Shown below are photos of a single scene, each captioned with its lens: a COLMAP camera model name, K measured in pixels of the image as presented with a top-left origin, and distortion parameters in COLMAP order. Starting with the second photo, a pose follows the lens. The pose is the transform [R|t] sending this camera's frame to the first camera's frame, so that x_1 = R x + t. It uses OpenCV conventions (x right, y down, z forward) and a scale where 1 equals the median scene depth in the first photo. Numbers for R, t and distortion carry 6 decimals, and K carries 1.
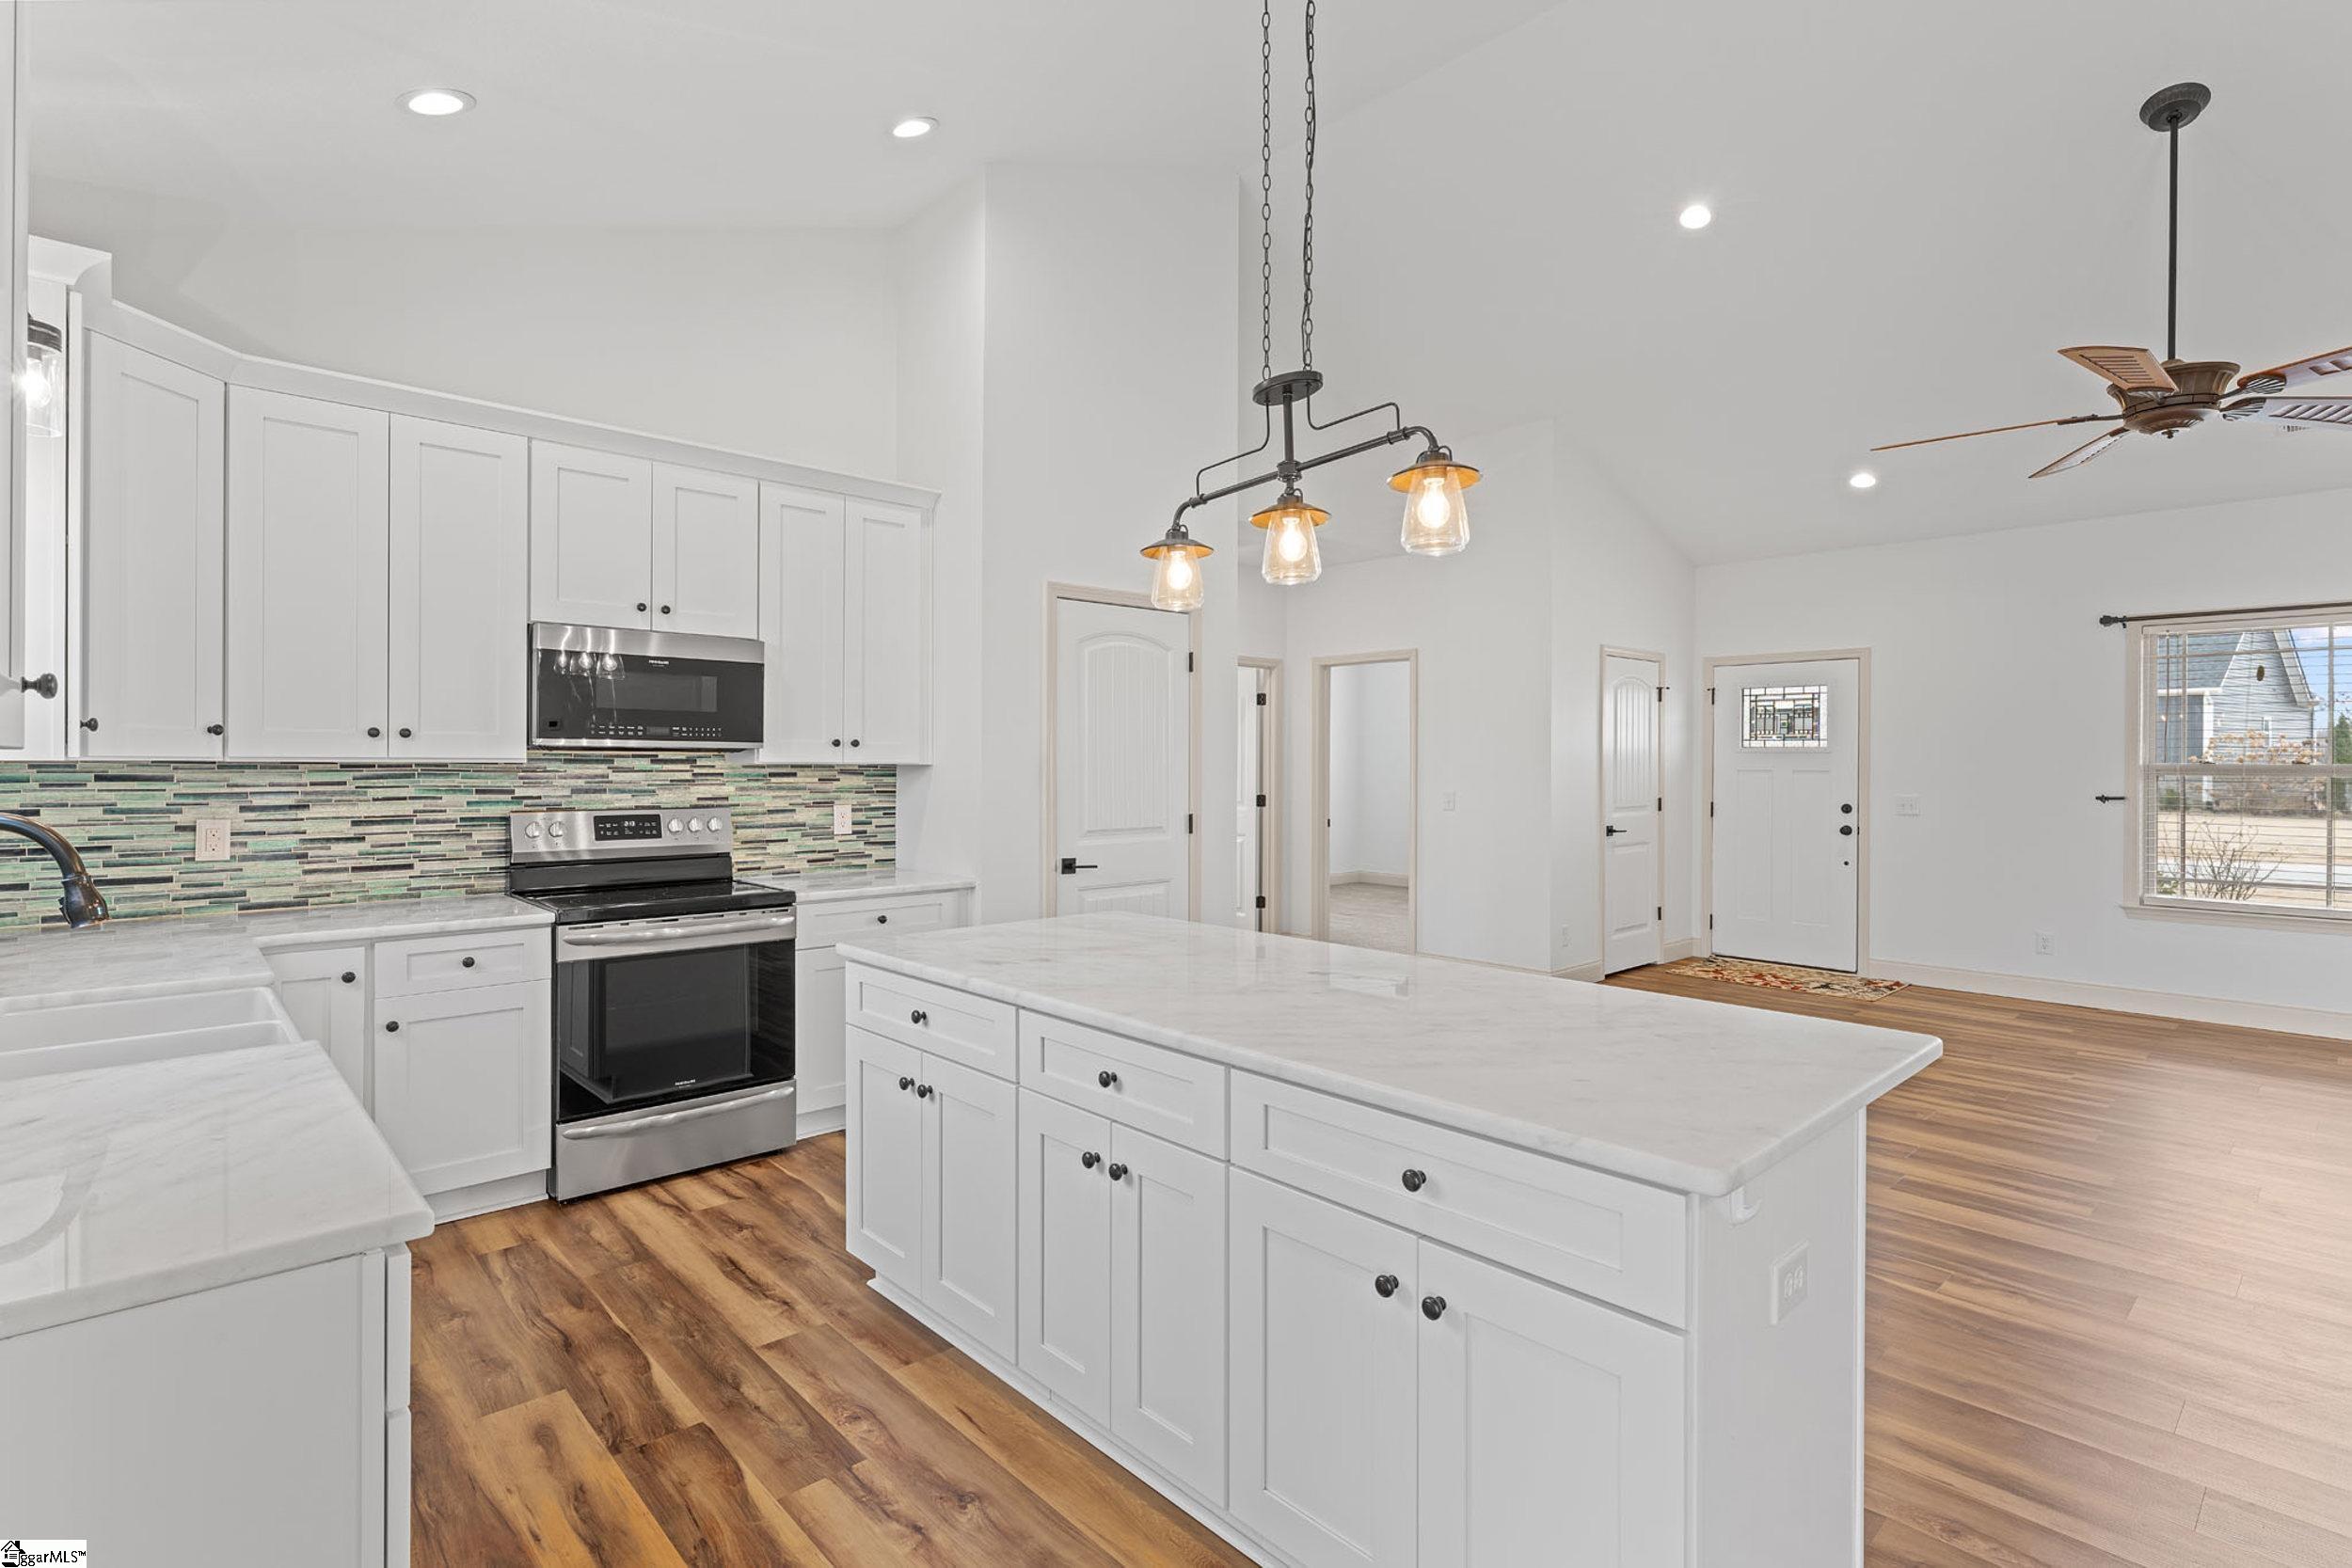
lens RADIAL K [[1128.6, 0, 1171.6], [0, 1128.6, 764.2], [0, 0, 1]] dist [0.000270, -0.000017]
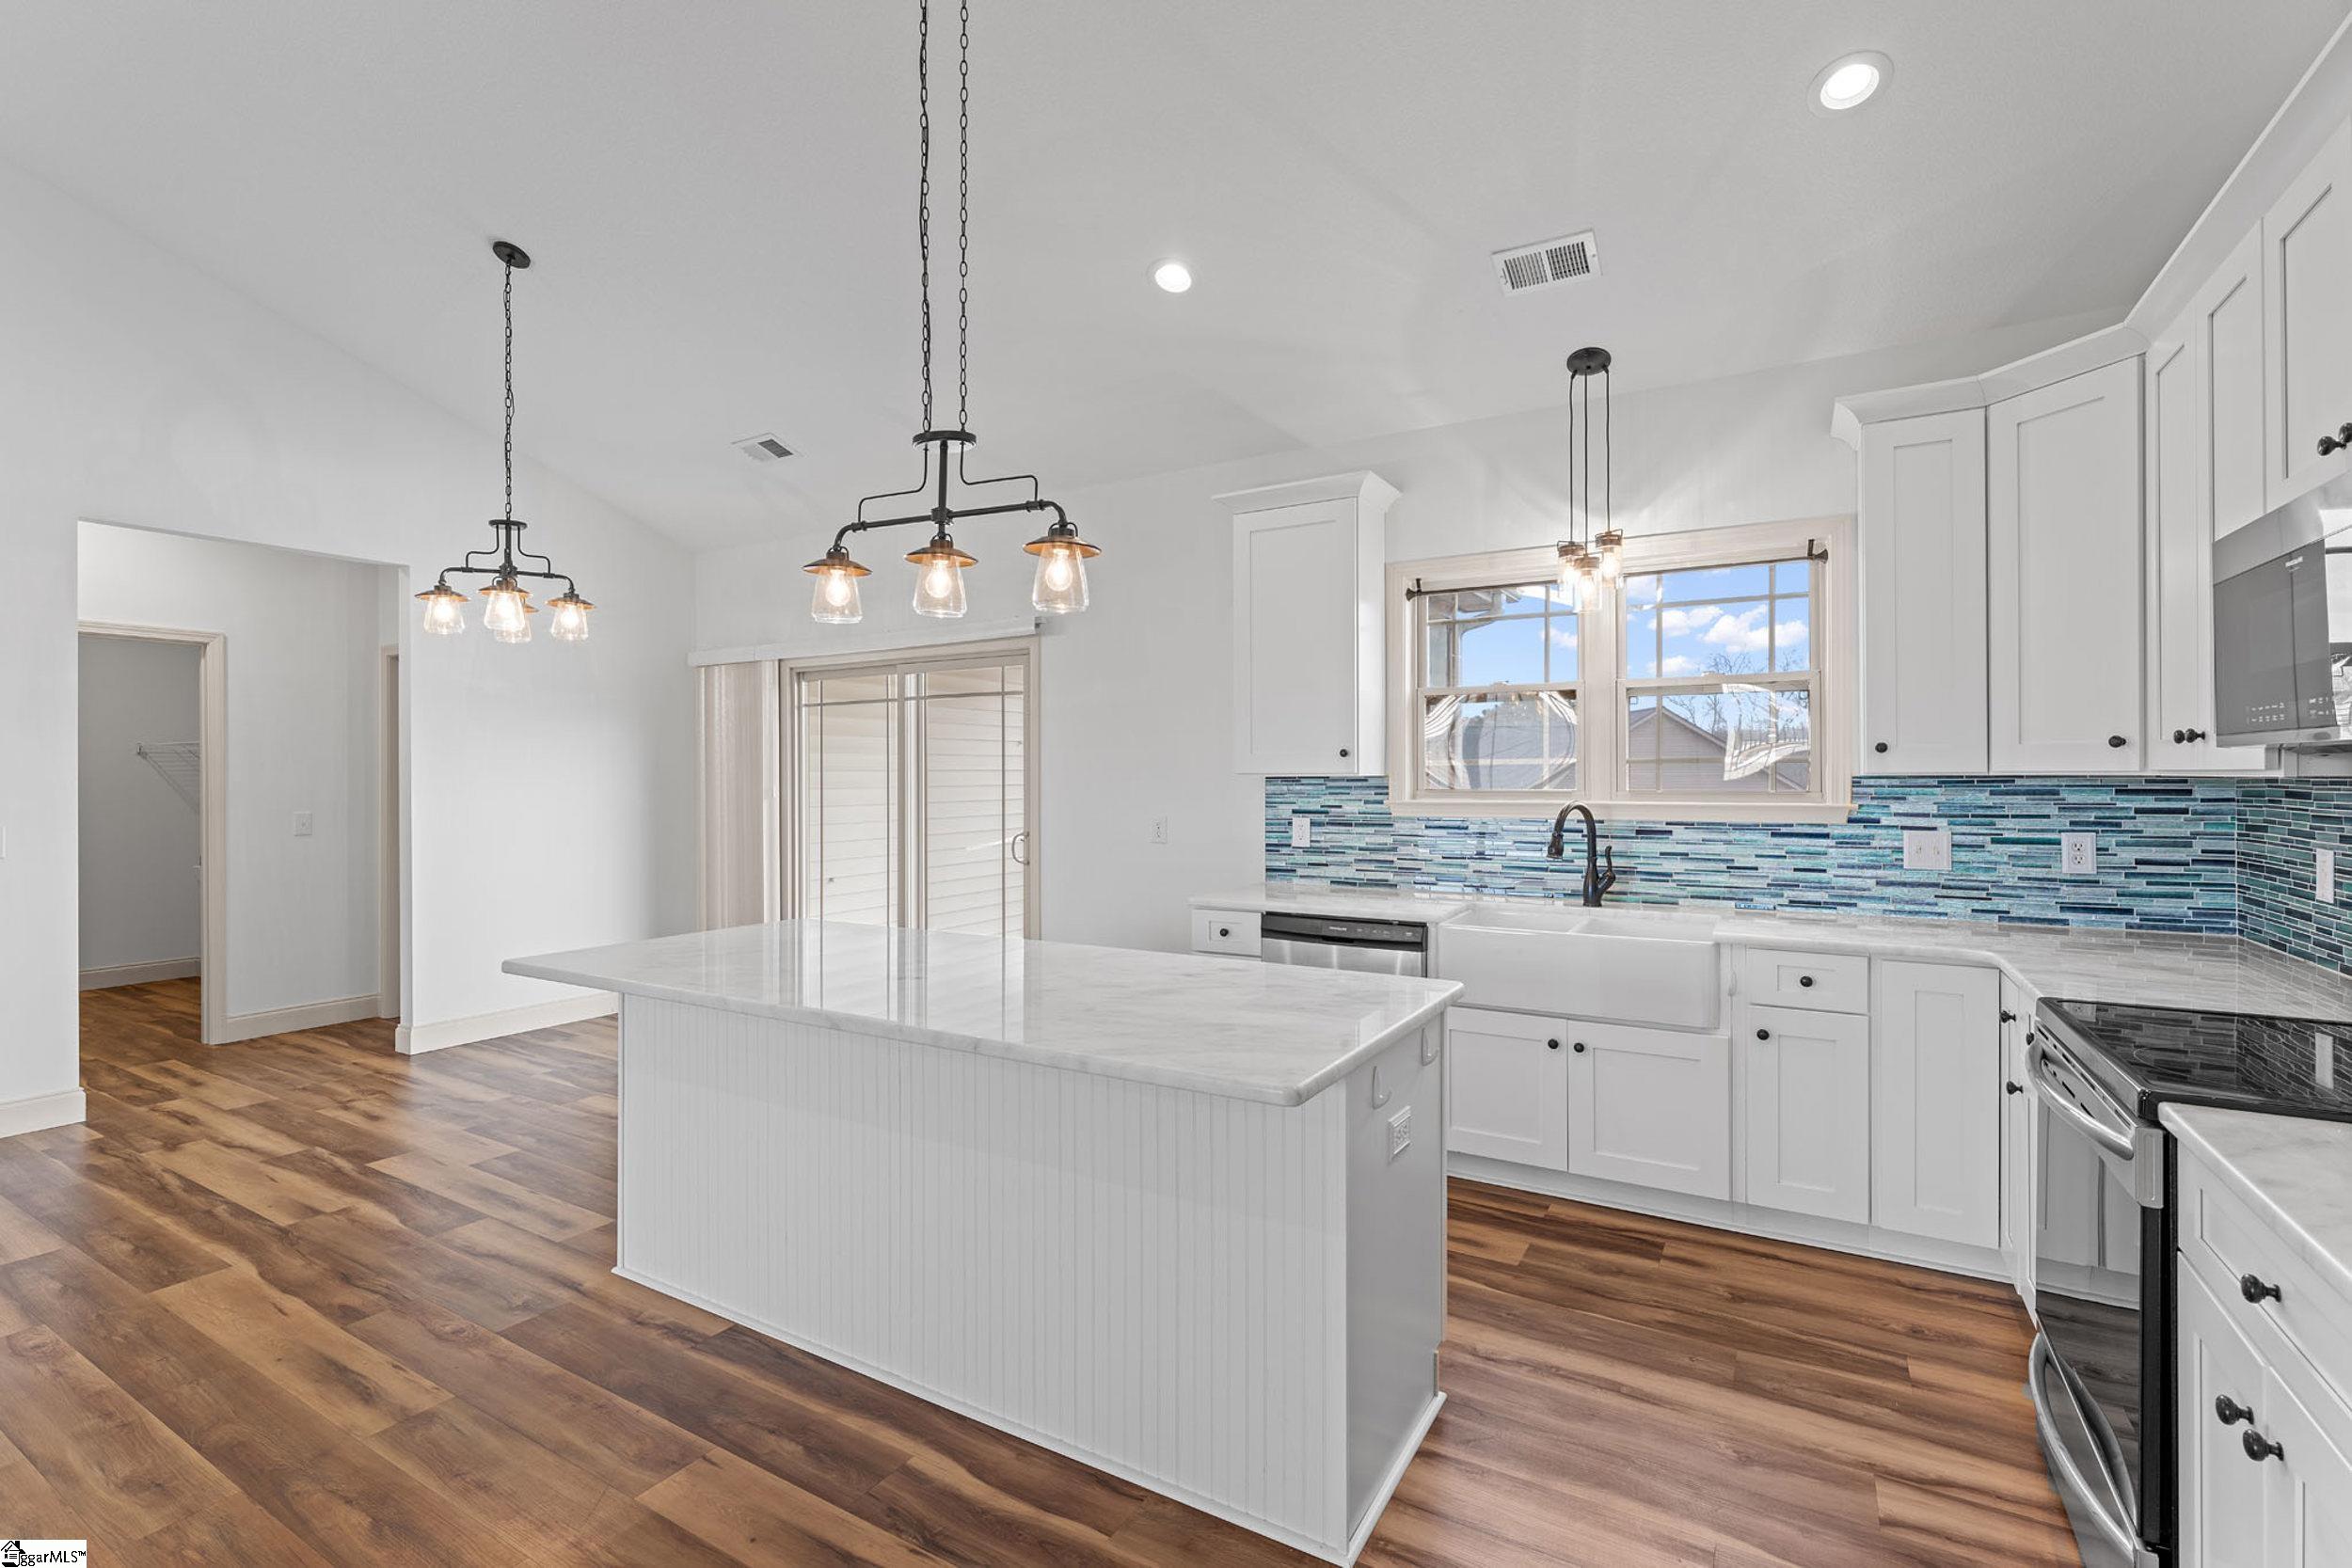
lens RADIAL K [[1056.2, 0, 1170.6], [0, 1056.2, 776.9], [0, 0, 1]] dist [-0.001995, -0.000222]
pose [[-0.958115, -0.000372, -0.286383, 0.119085], [-0.000769, 0.999999, 0.001274, -0.001758], [0.286382, 0.001441, -0.958114, 1.317737]]
